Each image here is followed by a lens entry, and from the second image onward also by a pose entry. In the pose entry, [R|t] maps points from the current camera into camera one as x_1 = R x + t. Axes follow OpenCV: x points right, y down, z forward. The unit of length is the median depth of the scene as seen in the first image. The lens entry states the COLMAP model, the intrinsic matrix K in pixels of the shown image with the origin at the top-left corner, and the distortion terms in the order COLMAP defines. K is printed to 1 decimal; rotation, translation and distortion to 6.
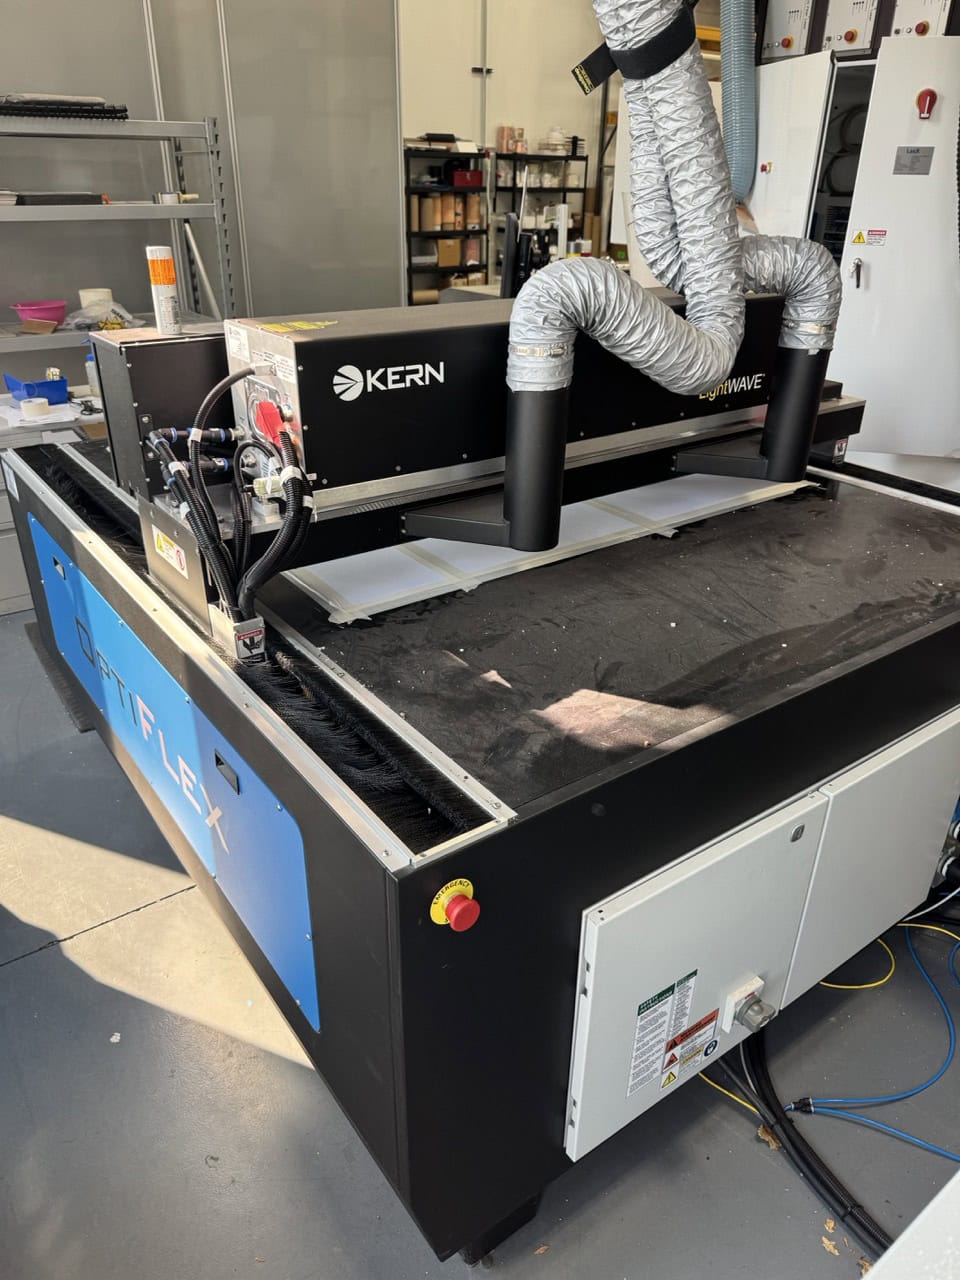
lens RADIAL K [[902.9, 0, 480.0], [0, 902.9, 640.0], [0, 0, 1]] dist [0.159407, -0.309620]
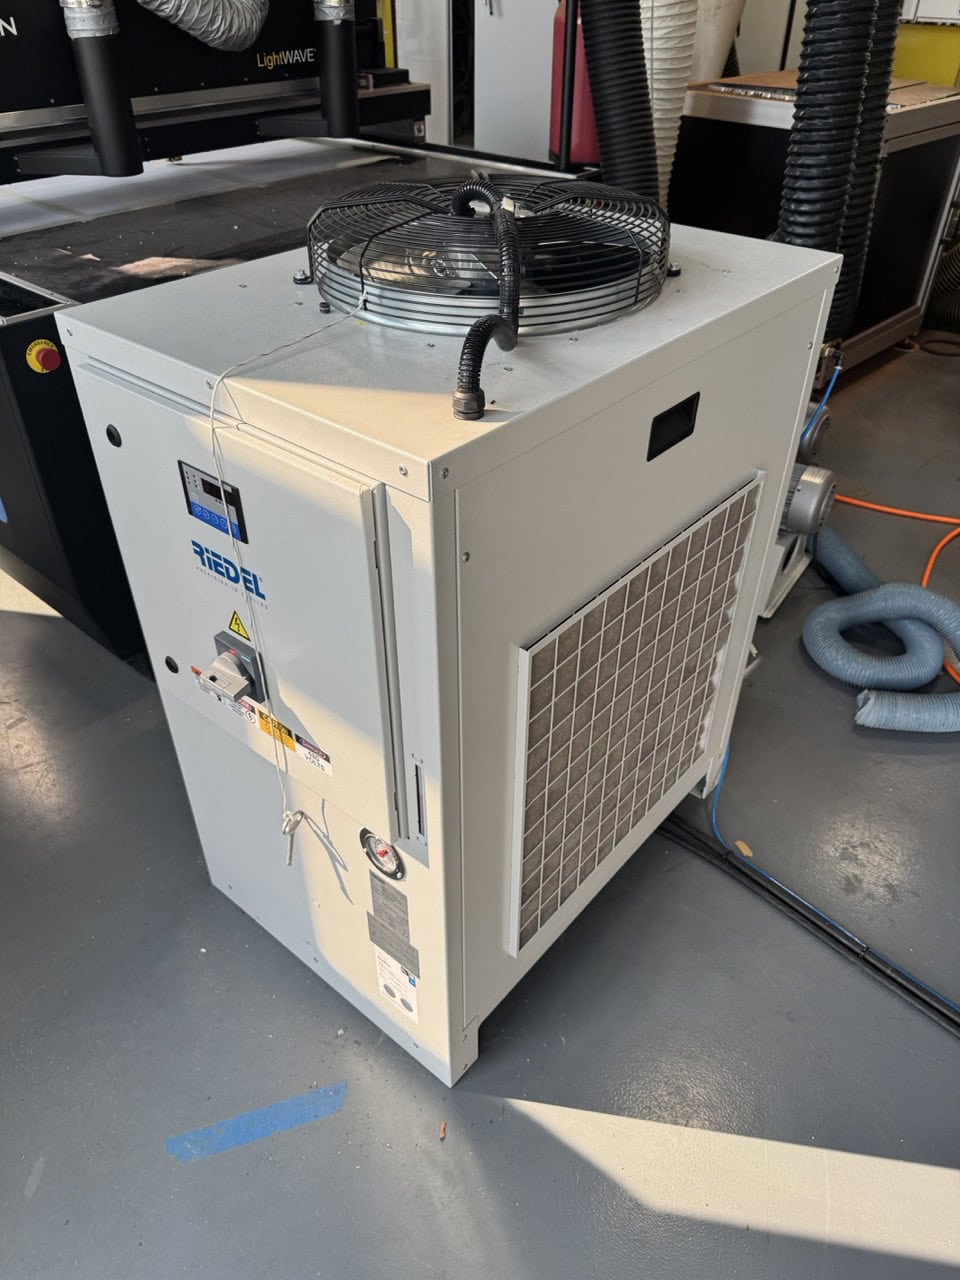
lens RADIAL K [[932.9, 0, 480.0], [0, 932.9, 640.0], [0, 0, 1]] dist [-0.003965, -0.001449]
pose [[0.975750, -0.141545, 0.166964, 0.255068], [0.110793, 0.977228, 0.180972, 0.386669], [-0.188777, -0.158085, 0.969212, -0.540267]]
